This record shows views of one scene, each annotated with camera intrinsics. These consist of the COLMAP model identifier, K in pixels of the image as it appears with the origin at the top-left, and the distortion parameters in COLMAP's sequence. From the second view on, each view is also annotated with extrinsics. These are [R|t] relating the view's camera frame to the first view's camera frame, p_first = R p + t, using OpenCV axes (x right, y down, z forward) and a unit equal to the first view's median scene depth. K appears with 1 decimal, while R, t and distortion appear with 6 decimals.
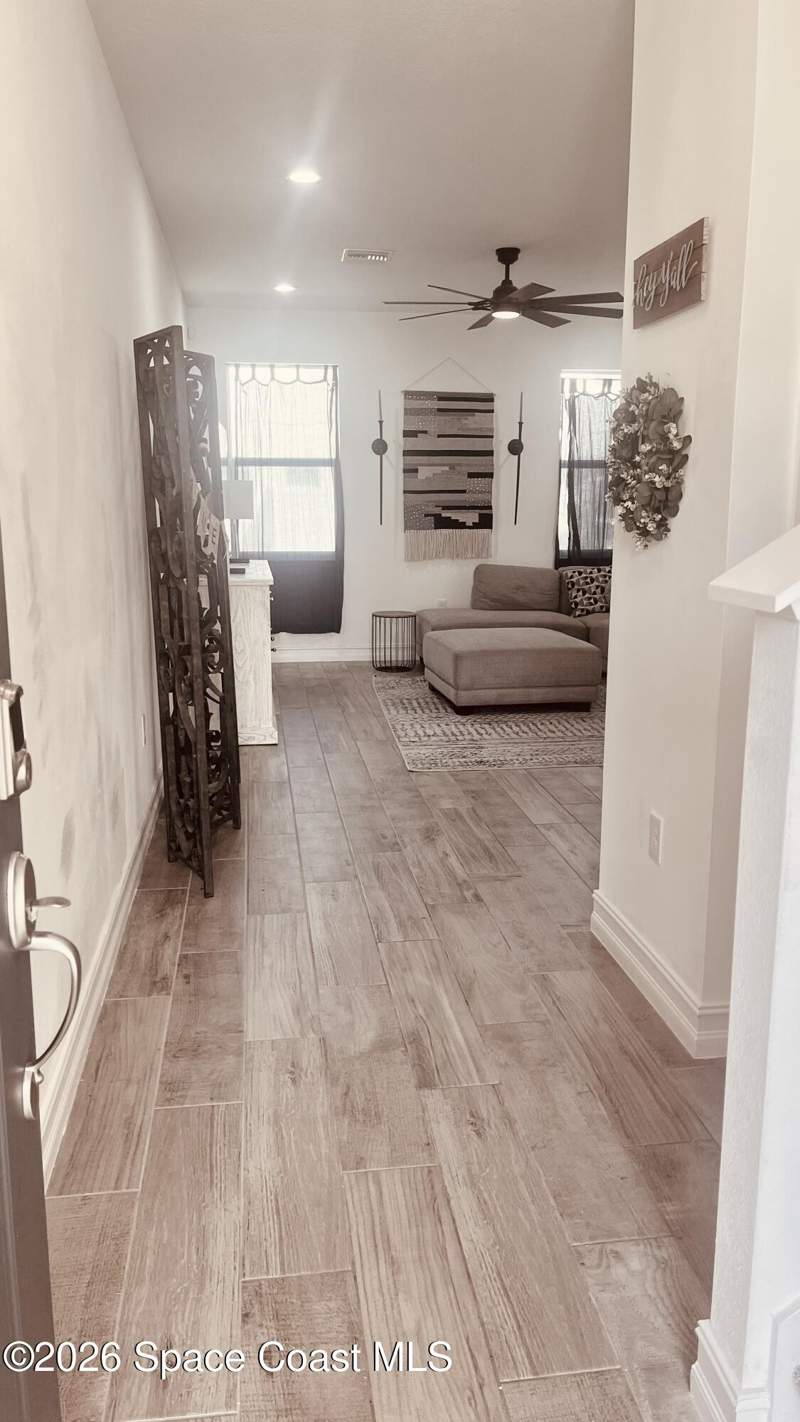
lens RADIAL K [[1053.8, 0, 400.0], [0, 1053.8, 711.0], [0, 0, 1]] dist [0.005112, 0.000426]
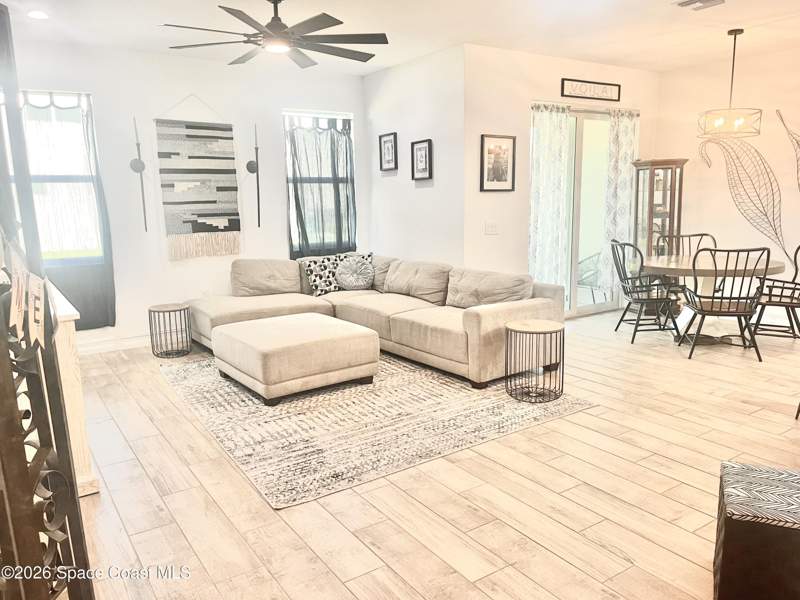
lens RADIAL K [[602.8, 0, 400.0], [0, 602.8, 300.0], [0, 0, 1]] dist [0.074012, -0.091511]
pose [[0.898824, -0.090097, 0.428950, -0.061525], [0.104430, 0.994482, -0.009942, -0.063901], [-0.425688, 0.053732, 0.903273, 0.267574]]
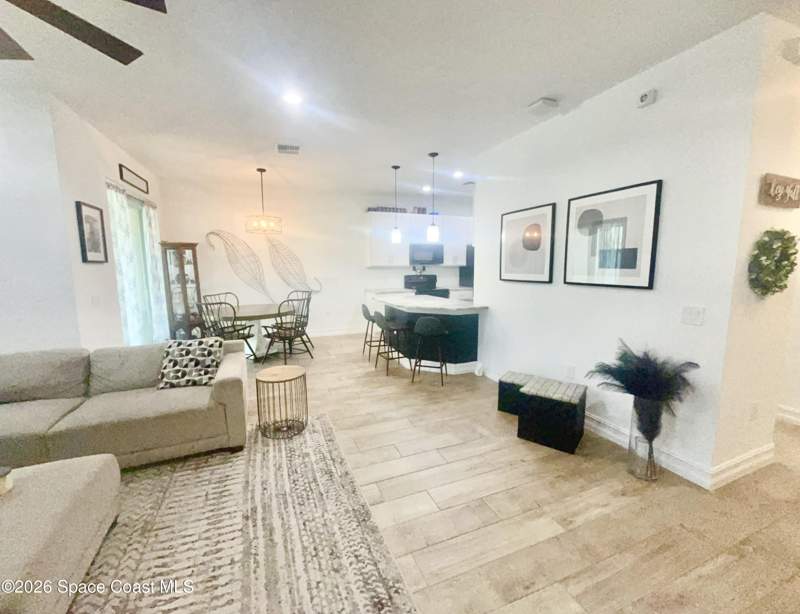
lens RADIAL K [[333.4, 0, 400.0], [0, 333.4, 307.0], [0, 0, 1]] dist [-0.007480, -0.000196]
pose [[-0.237360, -0.126224, 0.963186, -0.086458], [0.199713, 0.964001, 0.175547, -0.129082], [-0.950671, 0.234029, -0.203607, 0.587330]]
